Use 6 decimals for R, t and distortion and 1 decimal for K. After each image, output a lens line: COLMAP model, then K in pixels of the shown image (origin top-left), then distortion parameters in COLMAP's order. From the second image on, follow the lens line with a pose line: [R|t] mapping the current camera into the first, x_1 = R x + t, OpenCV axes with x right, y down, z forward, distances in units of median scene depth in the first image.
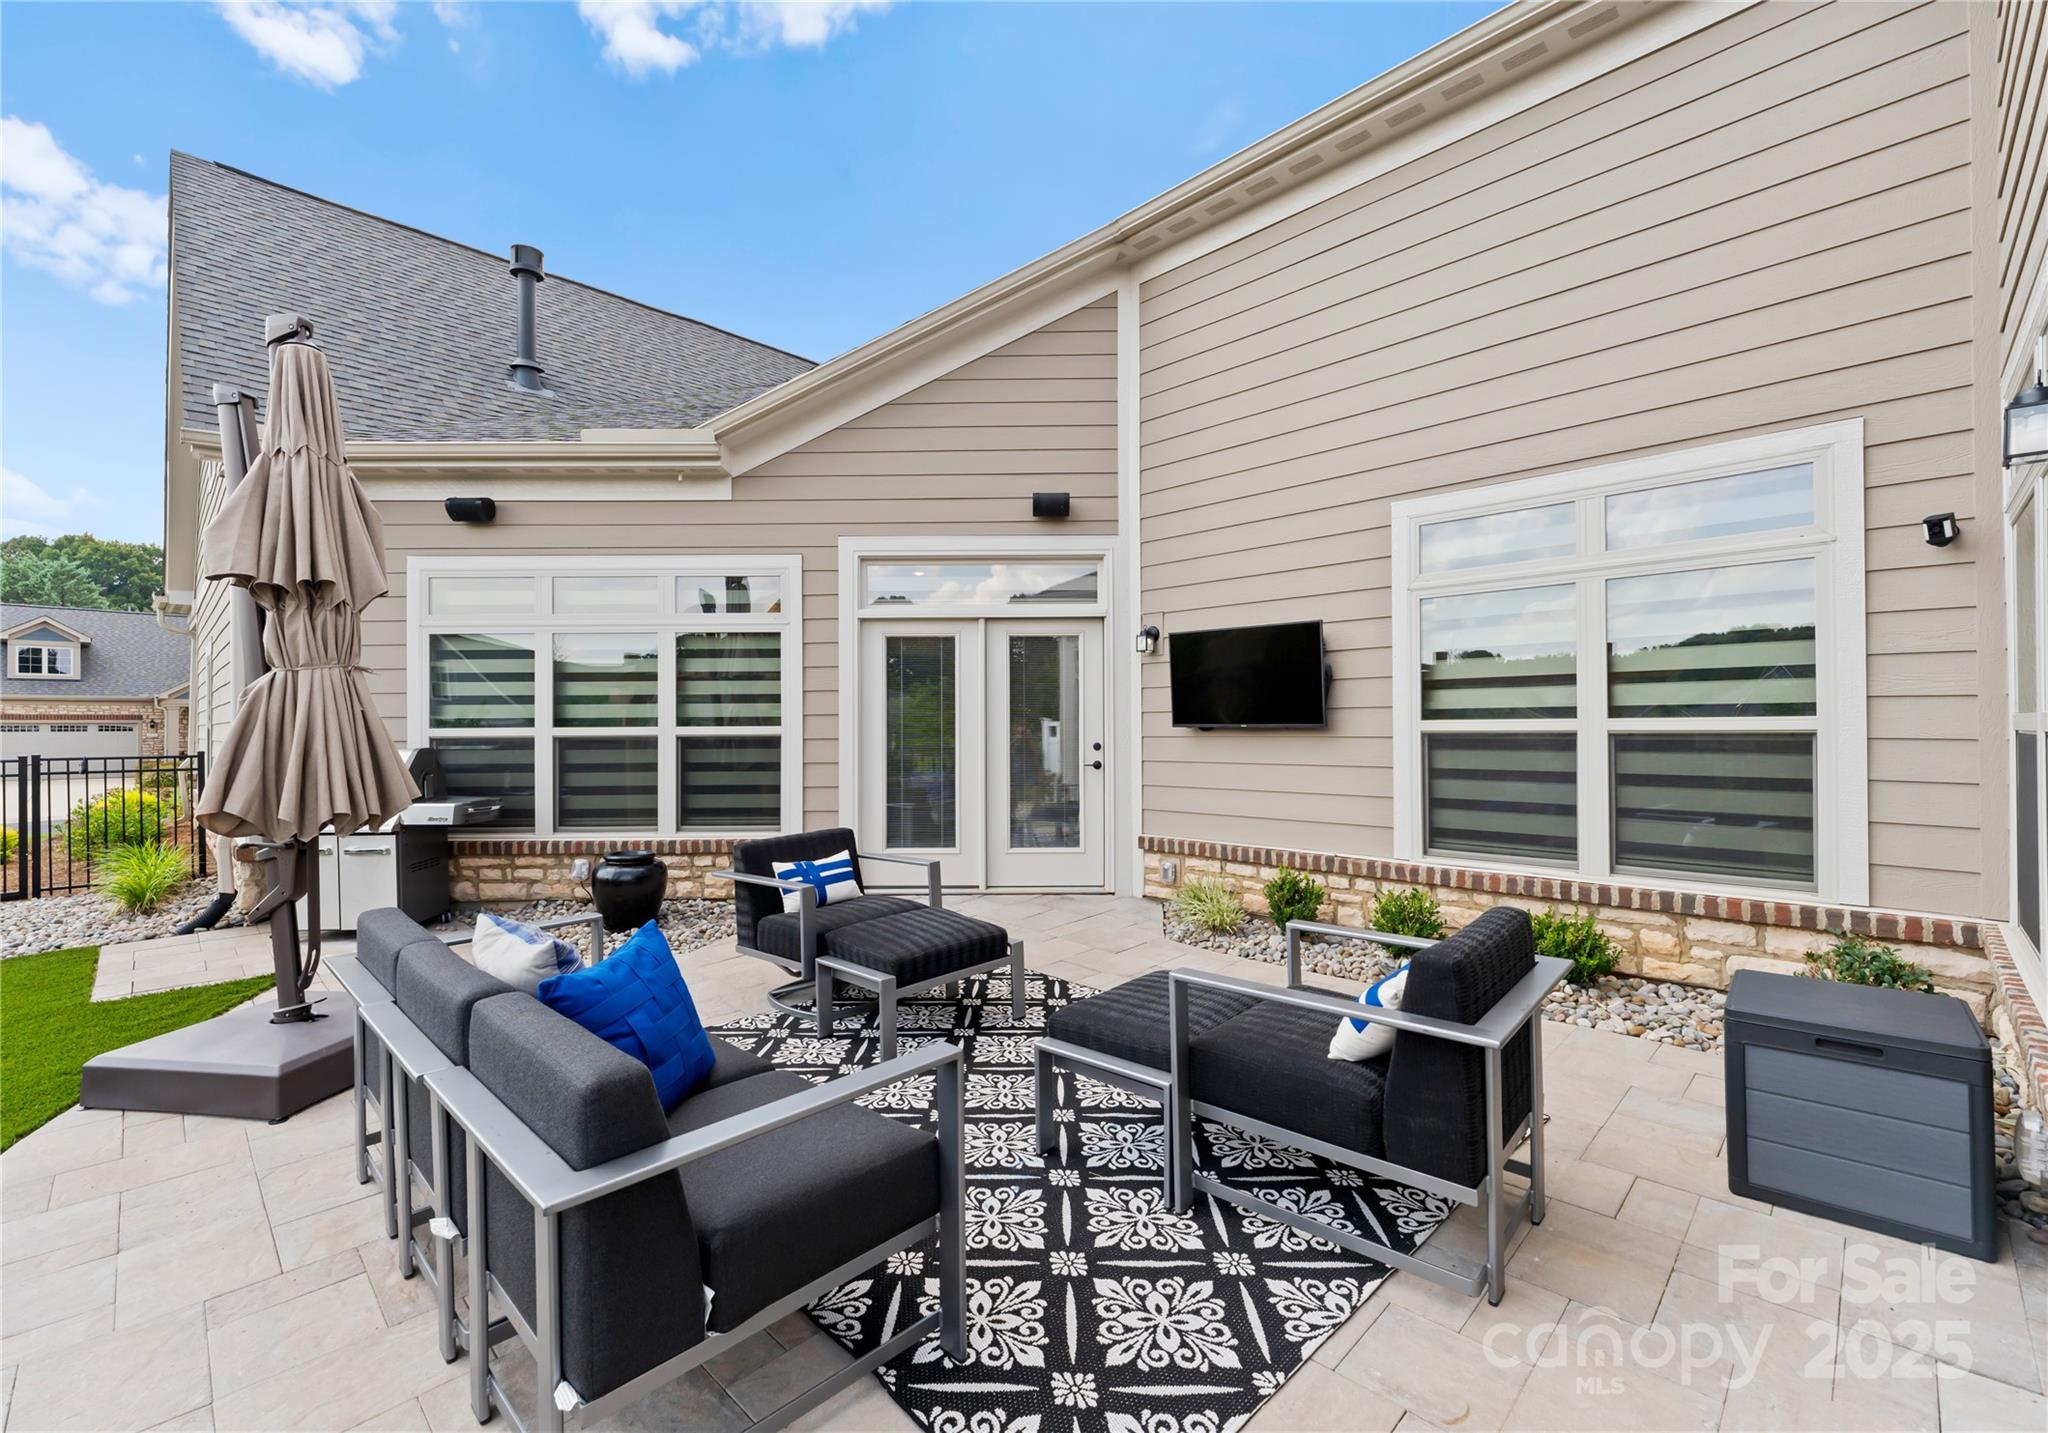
lens RADIAL K [[874.1, 0, 1028.0], [0, 874.1, 718.5], [0, 0, 1]] dist [0.022478, 0.000193]
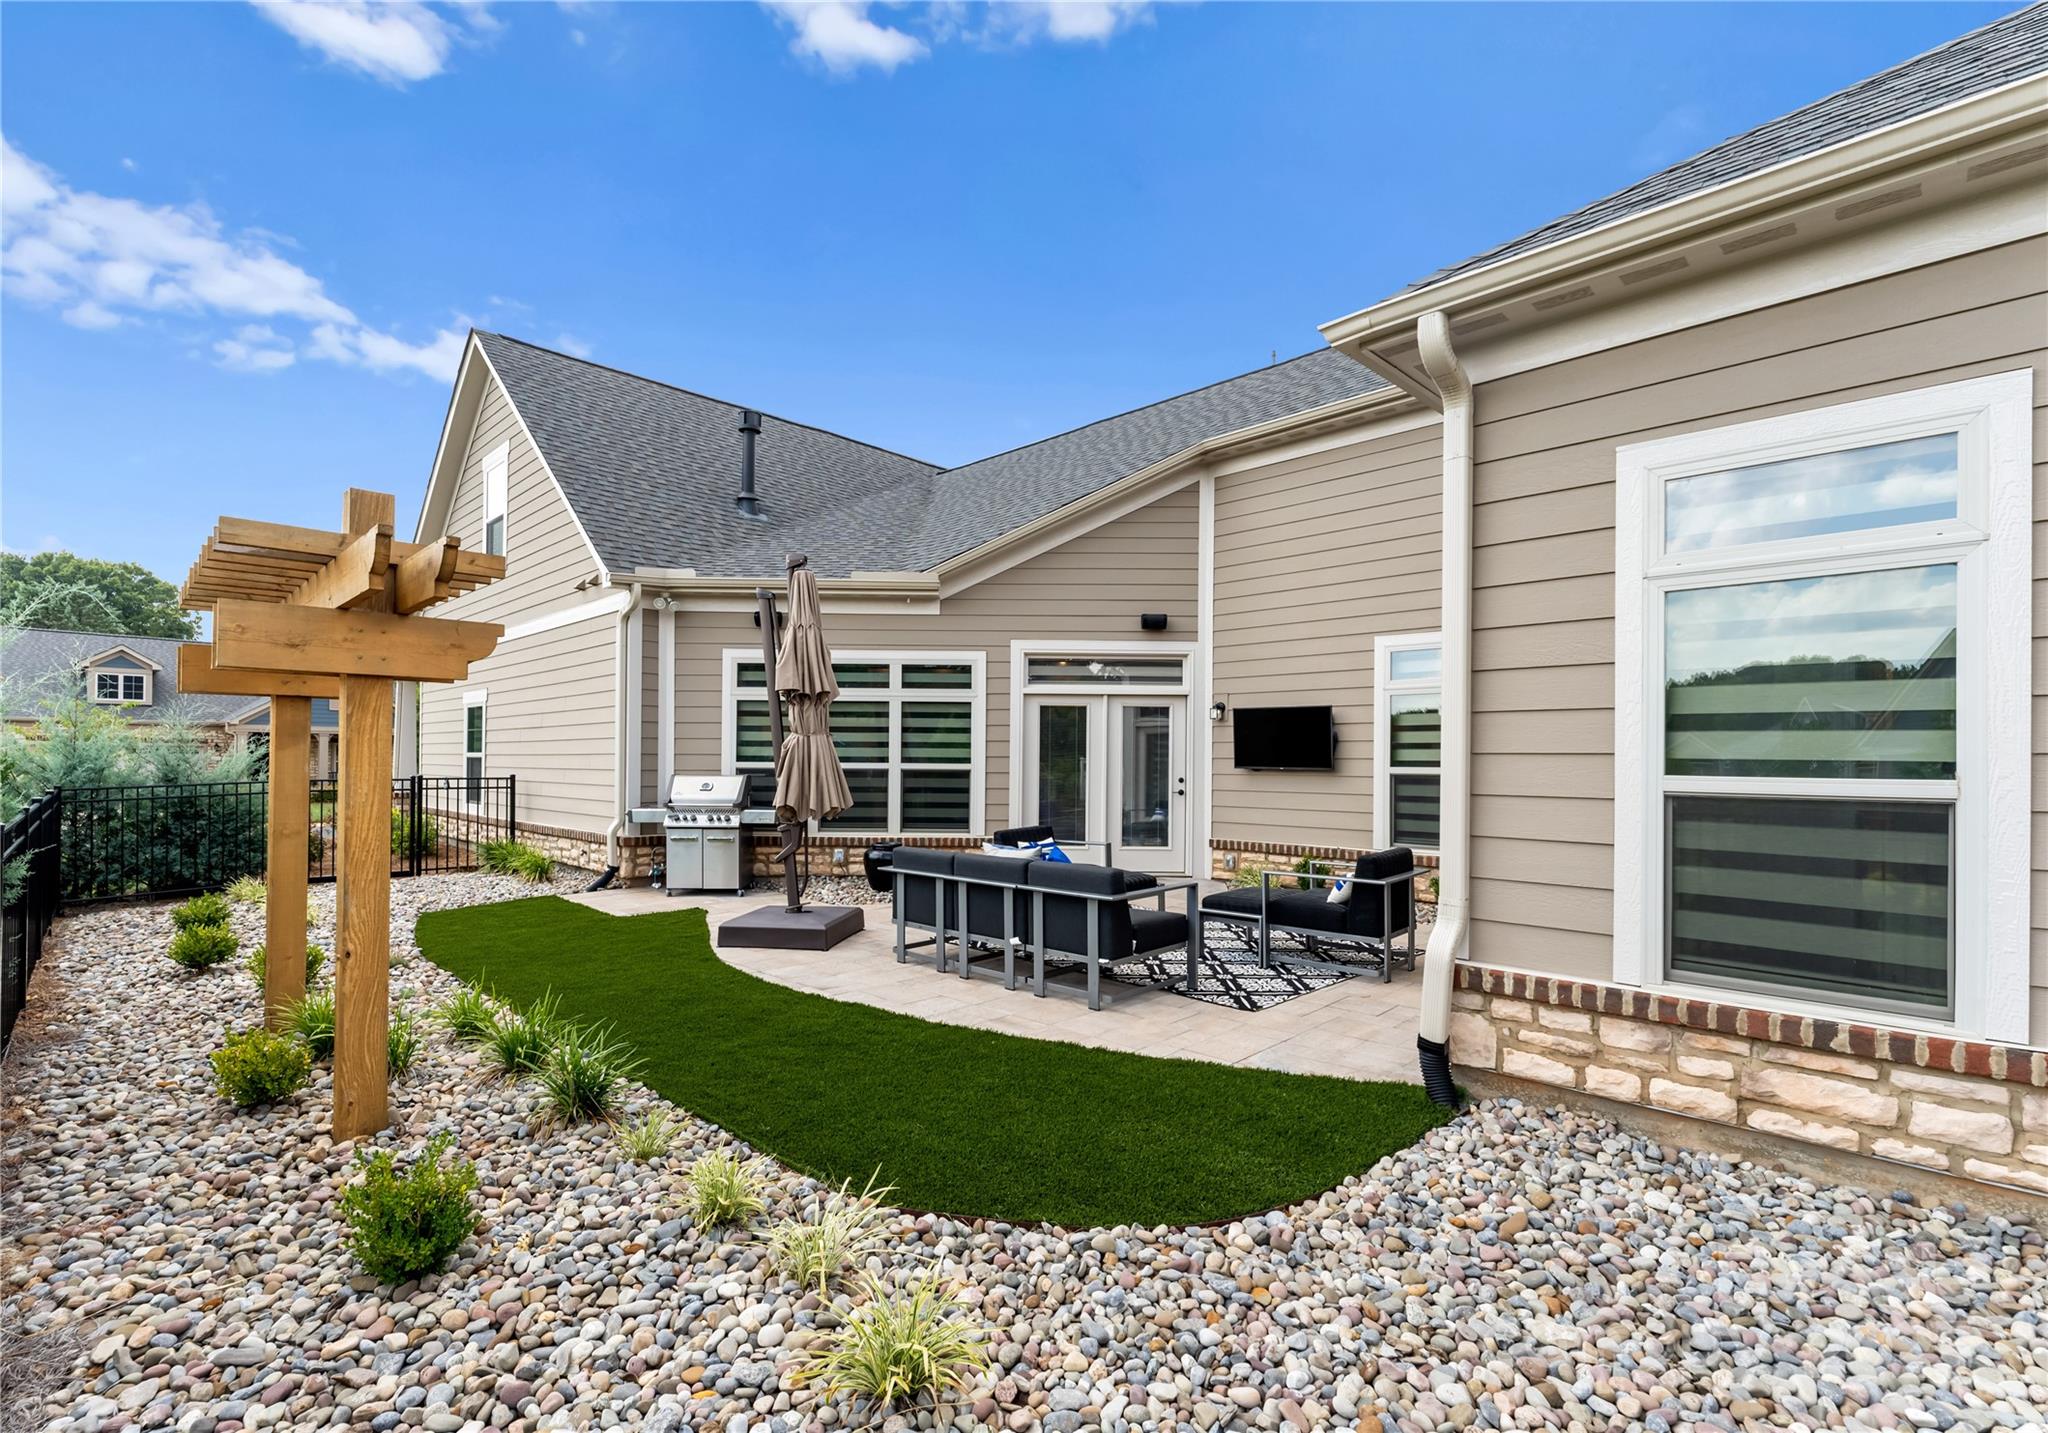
lens RADIAL K [[925.7, 0, 989.0], [0, 925.7, 753.9], [0, 0, 1]] dist [0.001106, 0.000116]
pose [[0.999233, 0.013381, -0.036793, -0.196592], [-0.013274, 0.999907, 0.003159, -0.014405], [0.036832, -0.002668, 0.999318, -0.617329]]
